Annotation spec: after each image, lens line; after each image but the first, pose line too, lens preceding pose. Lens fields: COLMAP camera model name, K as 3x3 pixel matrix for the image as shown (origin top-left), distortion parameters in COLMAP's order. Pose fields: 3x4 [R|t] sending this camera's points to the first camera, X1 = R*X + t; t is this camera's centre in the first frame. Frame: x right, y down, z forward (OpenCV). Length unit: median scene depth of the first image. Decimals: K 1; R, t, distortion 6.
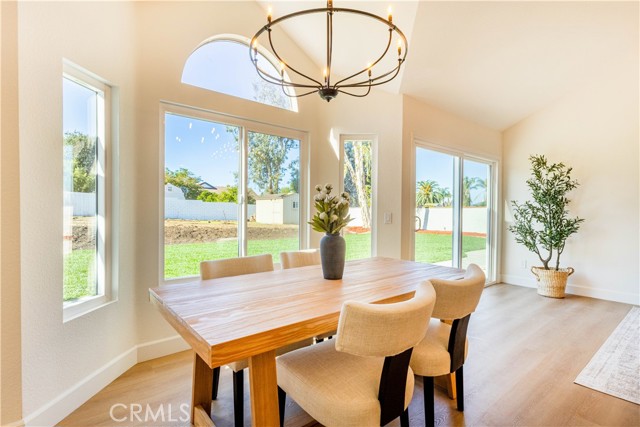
lens RADIAL K [[308.3, 0, 321.5], [0, 308.3, 214.4], [0, 0, 1]] dist [-0.004286, 0.000600]
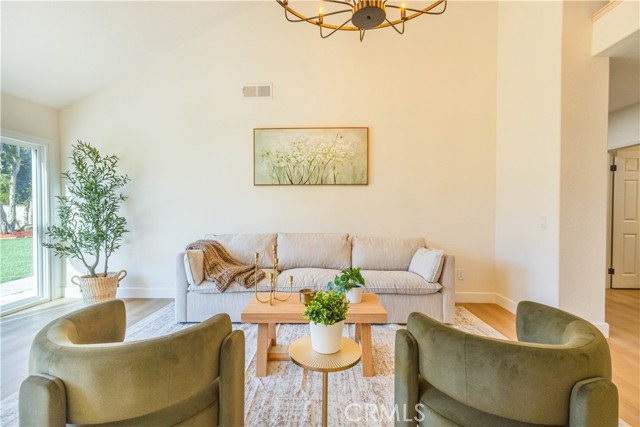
lens RADIAL K [[294.3, 0, 325.6], [0, 294.3, 212.9], [0, 0, 1]] dist [0.000123, 0.001568]
pose [[0.636537, -0.012674, 0.771142, 0.521454], [0.019999, 0.999800, -0.000076, 0.014622], [-0.770987, 0.015471, 0.636663, -0.018467]]
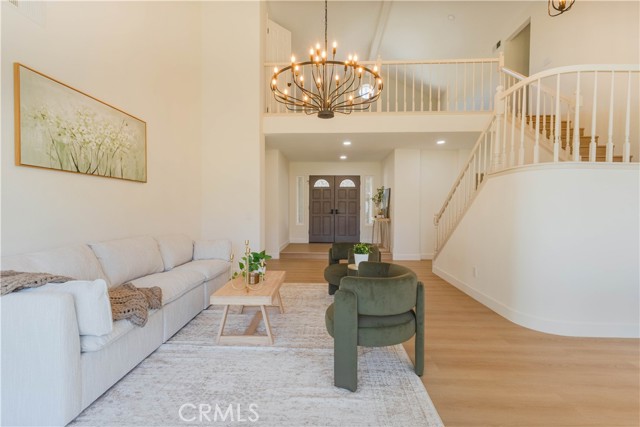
lens RADIAL K [[294.3, 0, 313.3], [0, 294.3, 213.9], [0, 0, 1]] dist [0.000123, 0.001568]
pose [[-0.750709, -0.015491, 0.660451, 0.367710], [0.010973, 0.999295, 0.035911, -0.003253], [-0.660542, 0.034206, -0.750010, 0.762084]]
